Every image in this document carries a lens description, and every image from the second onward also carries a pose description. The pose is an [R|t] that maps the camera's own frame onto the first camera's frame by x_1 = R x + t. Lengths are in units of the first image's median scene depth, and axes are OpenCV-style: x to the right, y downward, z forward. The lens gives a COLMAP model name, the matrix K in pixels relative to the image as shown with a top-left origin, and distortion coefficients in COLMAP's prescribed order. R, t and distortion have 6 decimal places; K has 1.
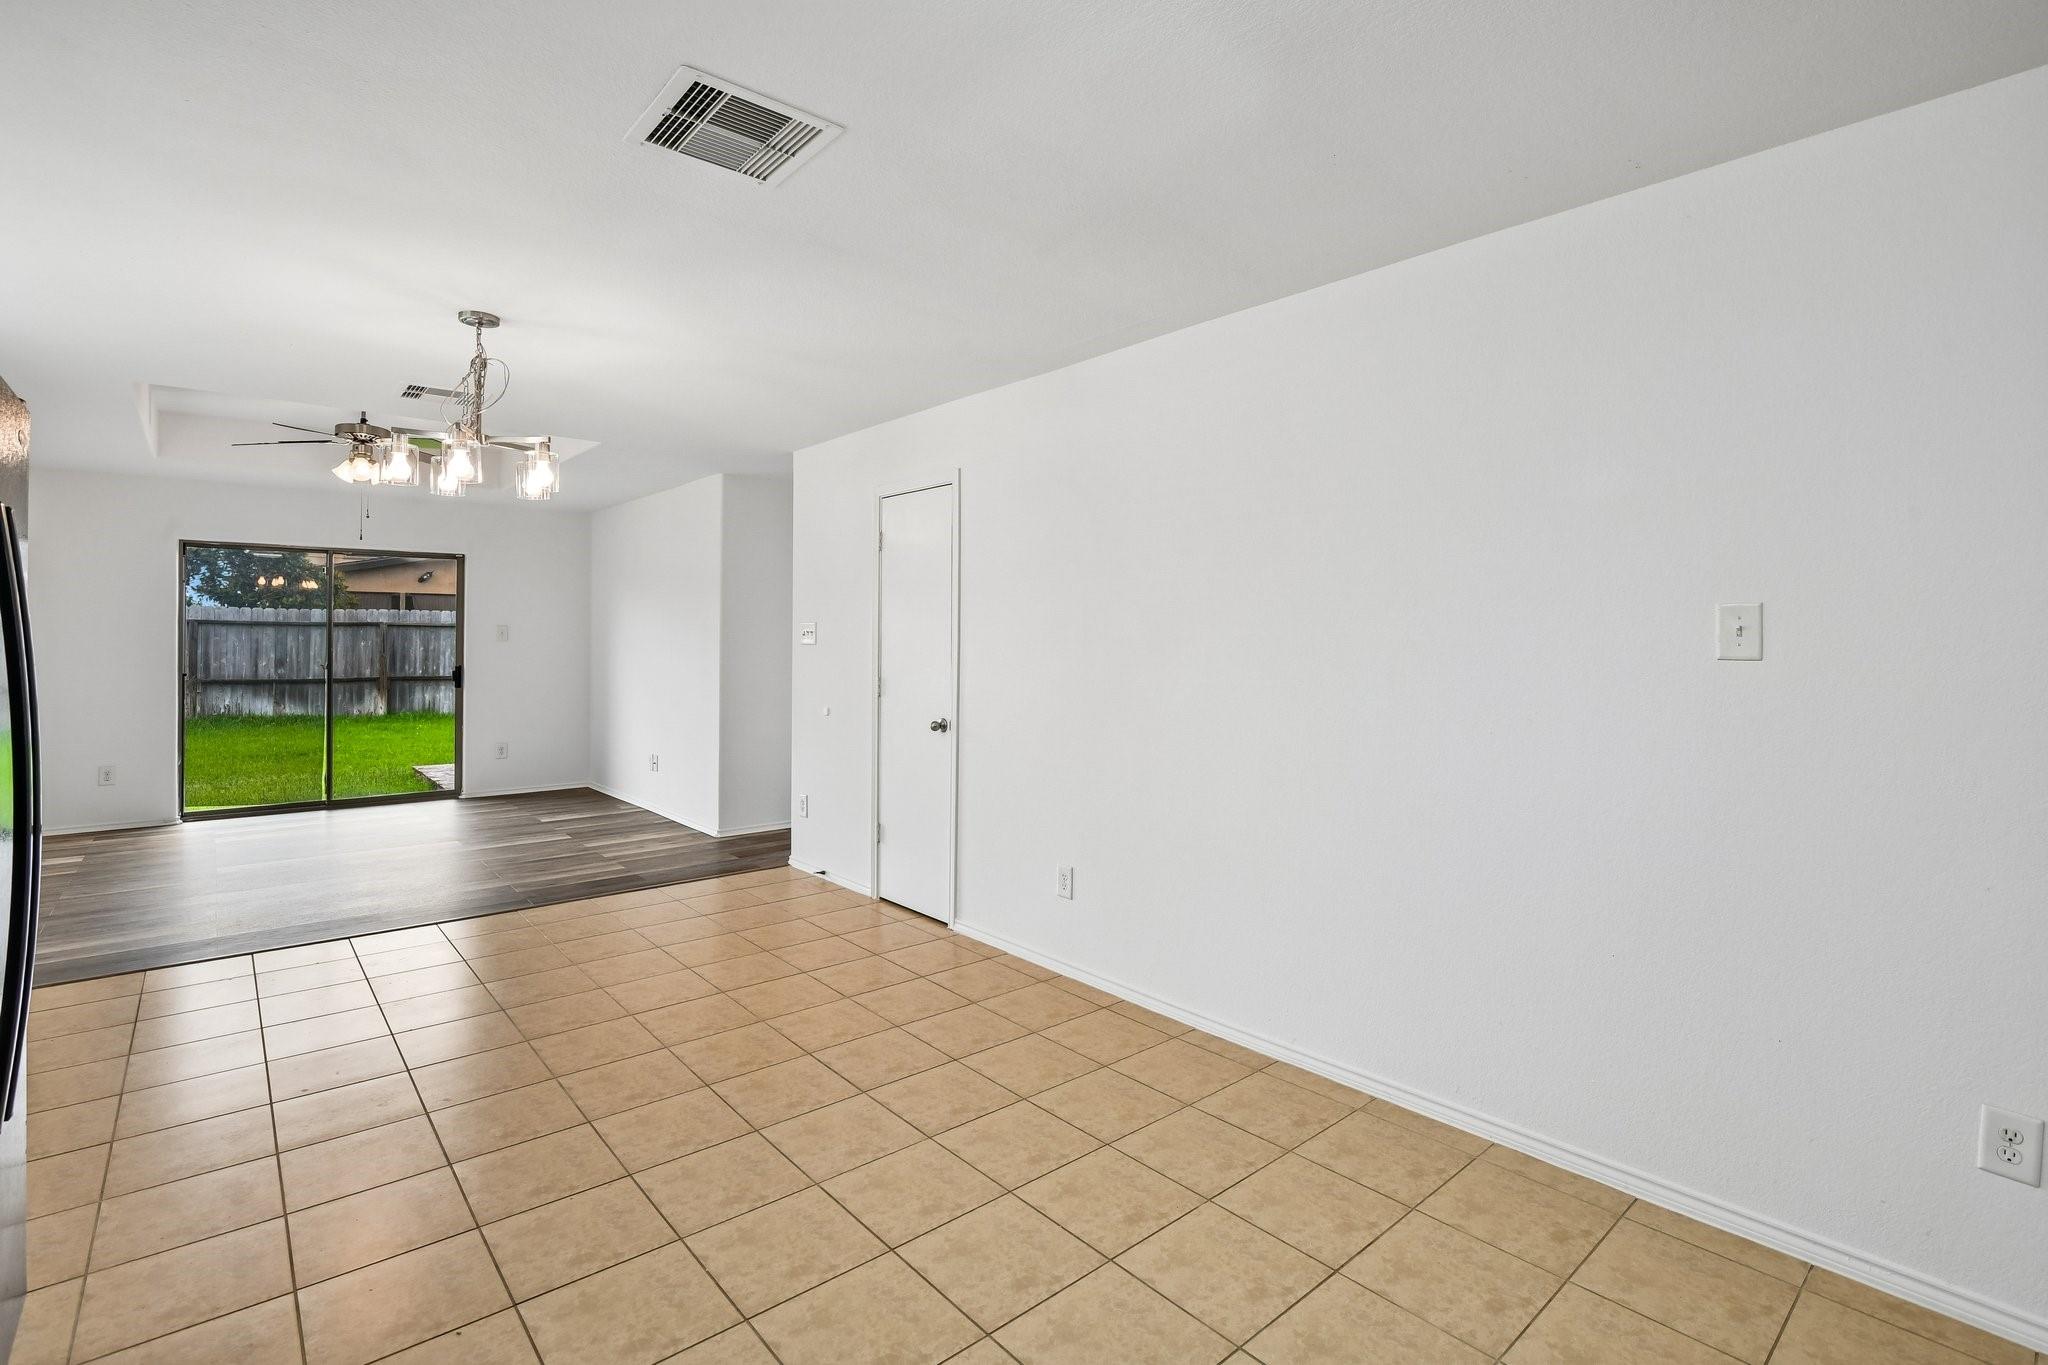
lens RADIAL K [[949.6, 0, 1011.4], [0, 949.6, 630.3], [0, 0, 1]] dist [-0.002765, -0.005809]
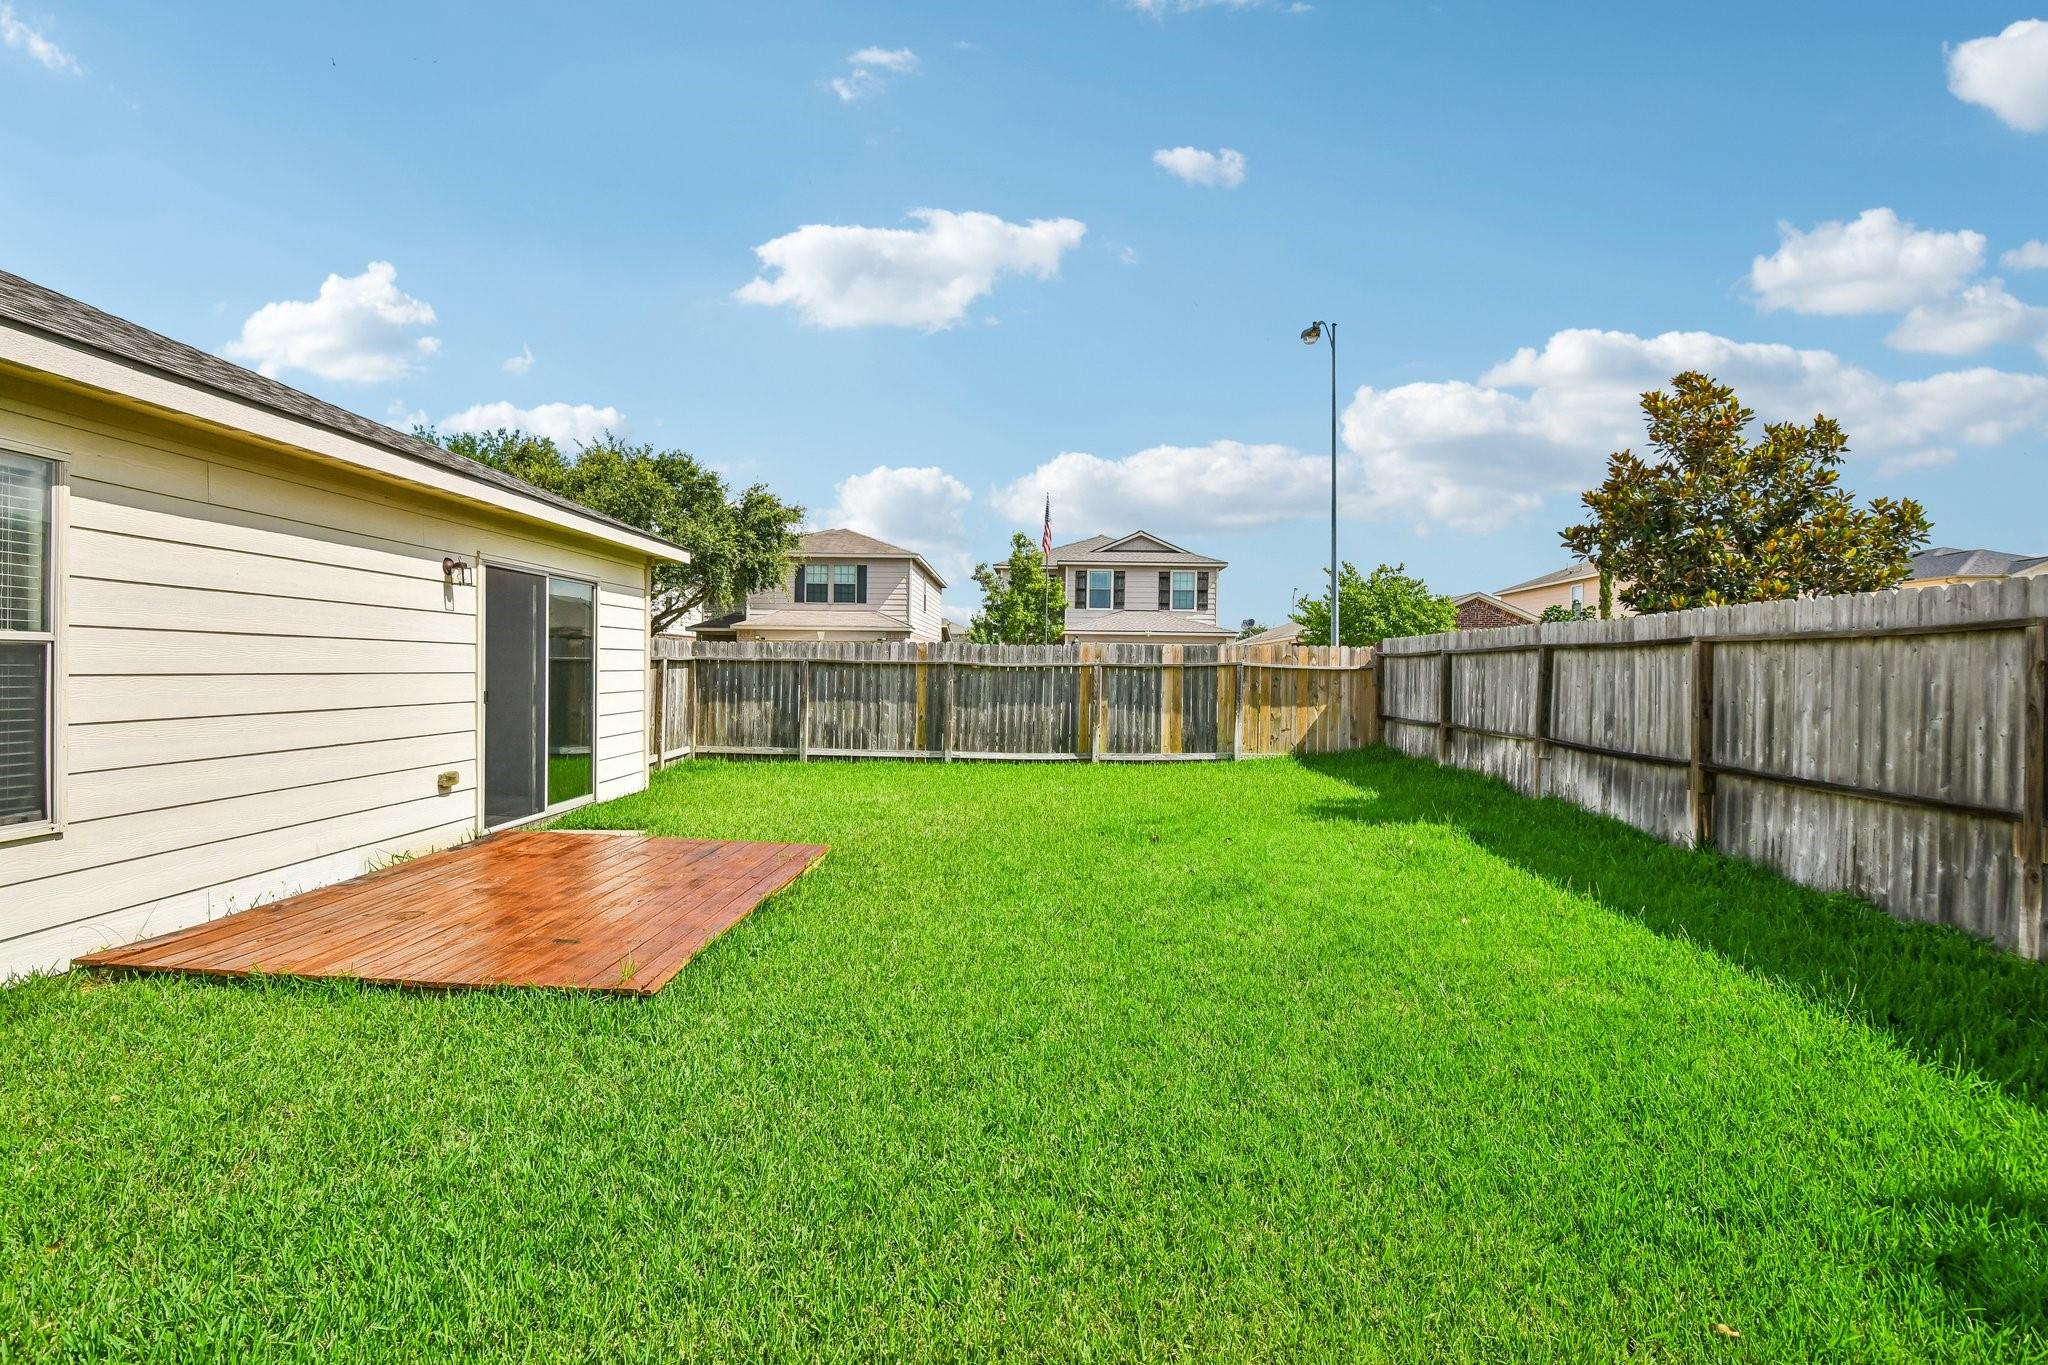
lens RADIAL K [[949.6, 0, 1014.1], [0, 949.6, 684.2], [0, 0, 1]] dist [-0.002765, -0.005809]
pose [[-0.664689, 0.001687, -0.747118, -0.323027], [-0.001220, 0.999994, 0.003344, 0.030871], [0.747119, 0.003134, -0.664683, 2.232466]]
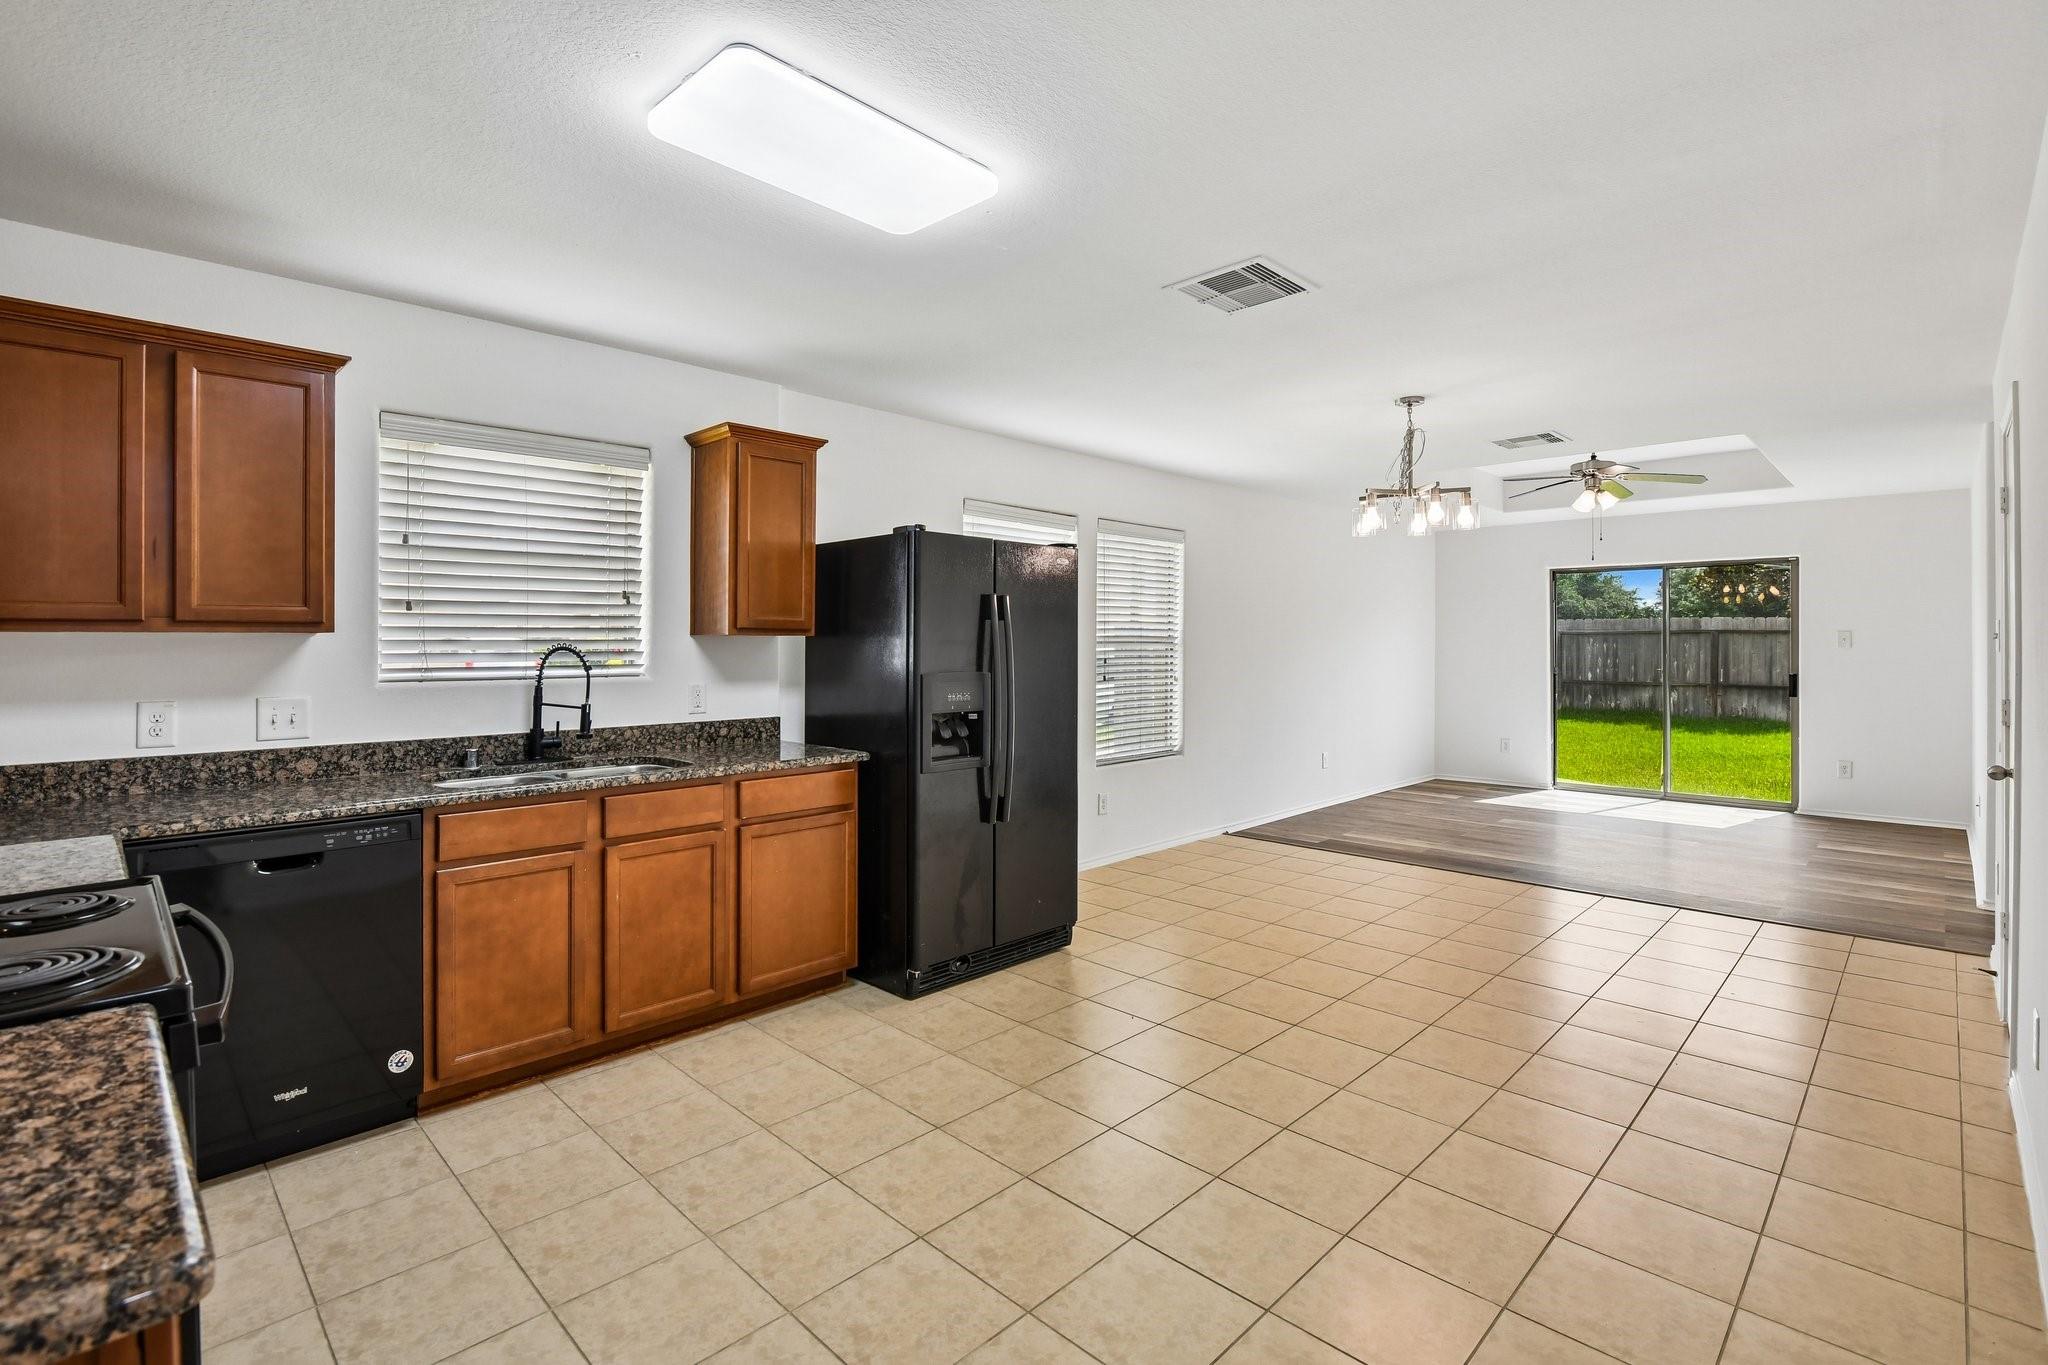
lens RADIAL K [[949.6, 0, 1017.9], [0, 949.6, 641.1], [0, 0, 1]] dist [-0.002765, -0.005809]
pose [[0.073790, -0.005343, -0.997259, 0.364646], [0.007366, 0.999961, -0.004812, 0.003343], [0.997247, -0.006991, 0.073827, 0.187045]]
